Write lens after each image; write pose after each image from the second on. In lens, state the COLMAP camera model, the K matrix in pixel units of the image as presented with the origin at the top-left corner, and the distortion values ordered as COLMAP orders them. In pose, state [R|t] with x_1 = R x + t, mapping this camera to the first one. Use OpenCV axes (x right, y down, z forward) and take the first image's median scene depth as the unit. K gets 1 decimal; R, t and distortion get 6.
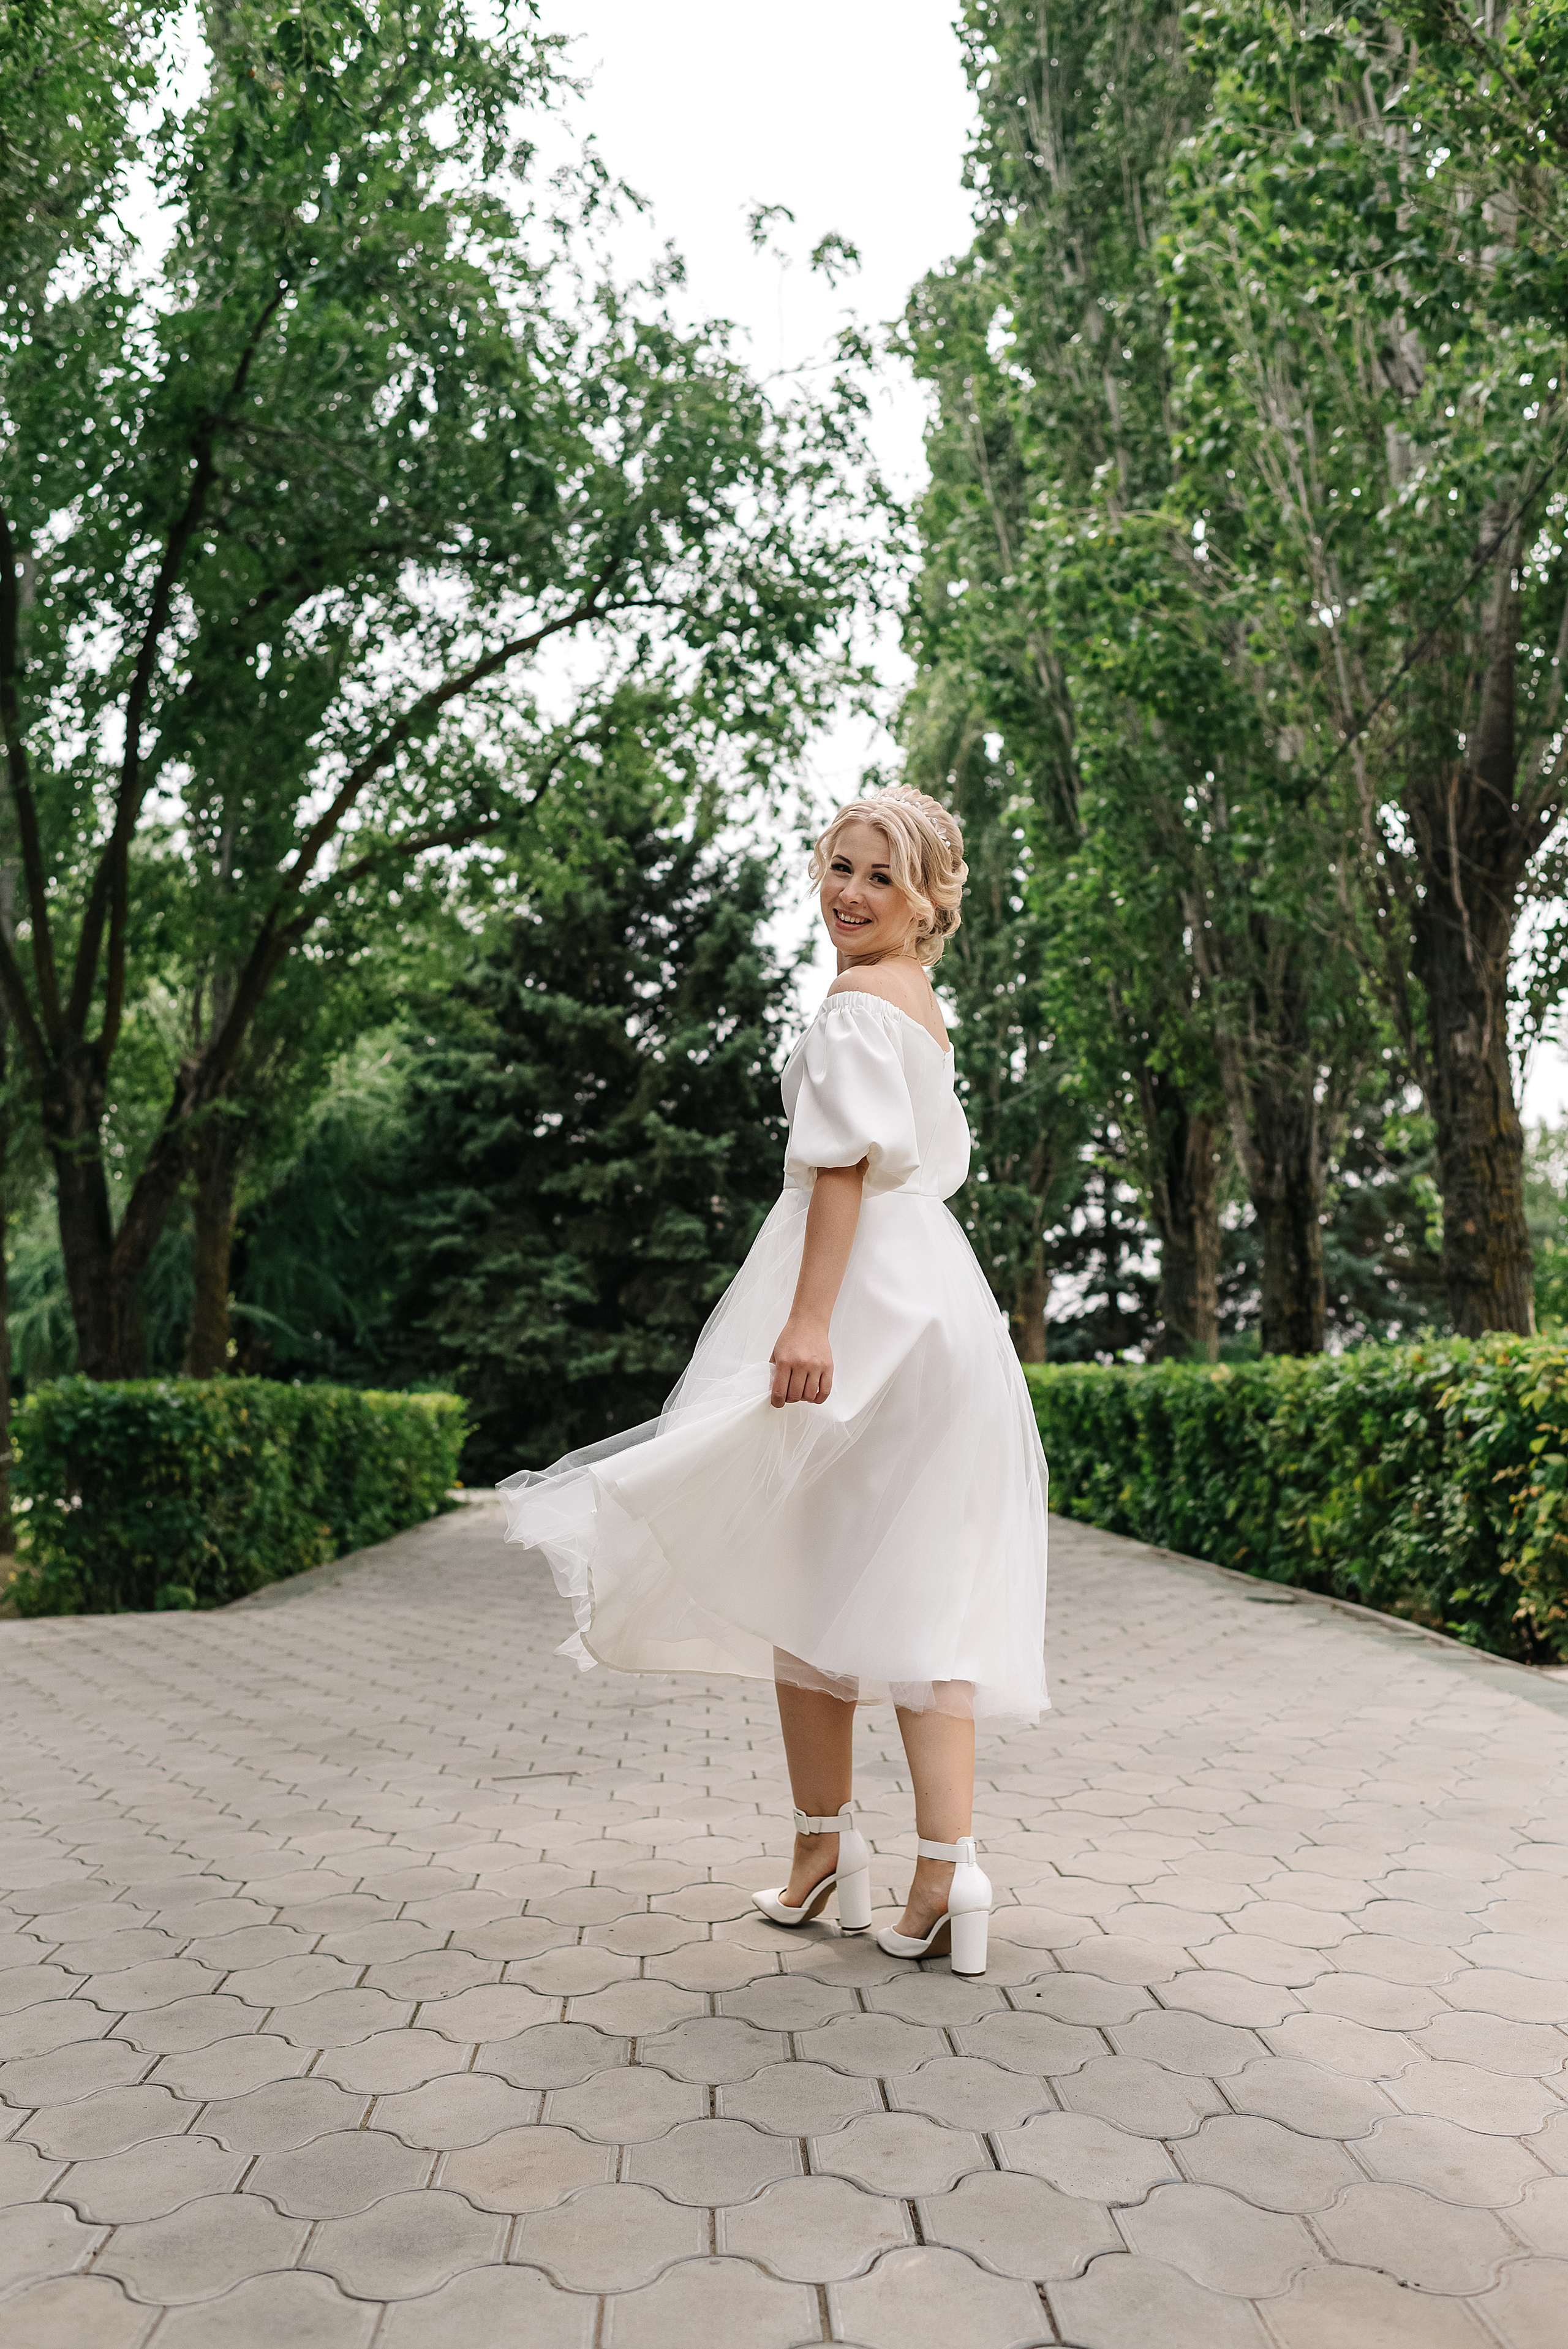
lens RADIAL K [[2177.2, 0, 785.2], [0, 2177.2, 1212.6], [0, 0, 1]] dist [-0.001410, 0.009409]
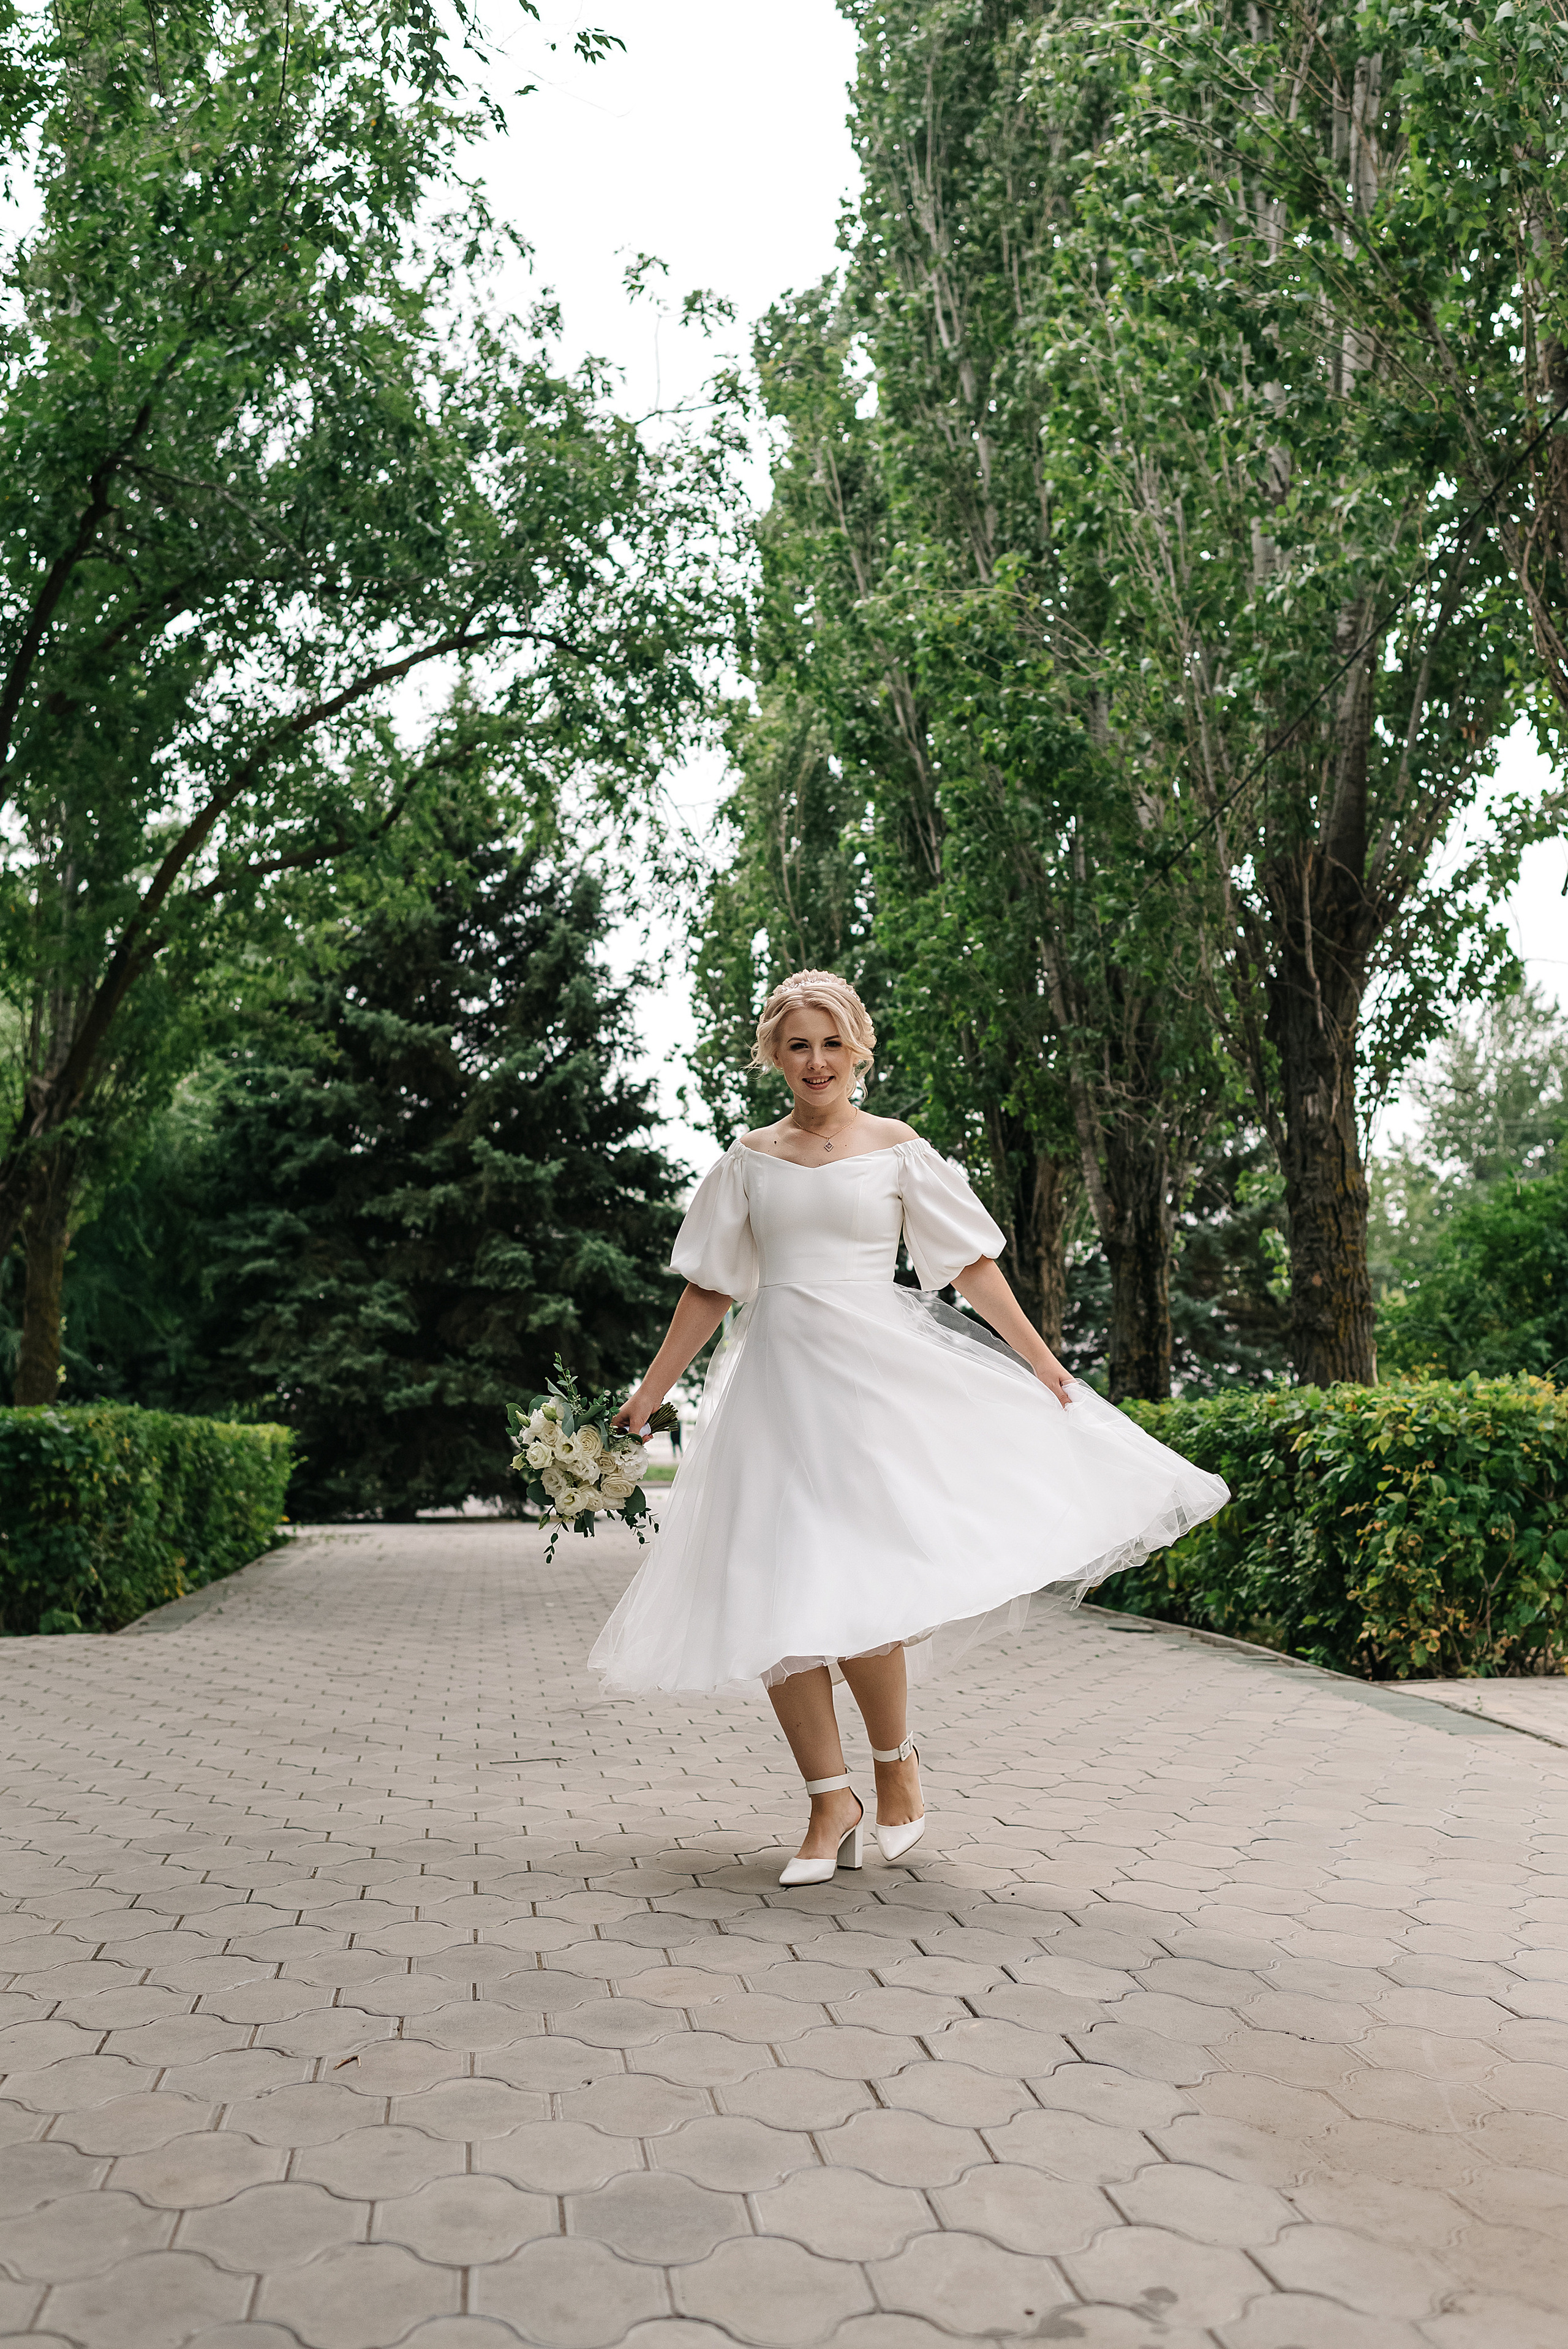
lens RADIAL K [[2581.7, 0, 698.6], [0, 2581.7, 1171.4], [0, 0, 1]] dist [0.005311, 0.003991]
pose [[0.996468, 0.022067, 0.081025, -0.071130], [-0.020650, 0.999620, -0.018281, -0.013982], [-0.081397, 0.016543, 0.996544, -0.183644]]
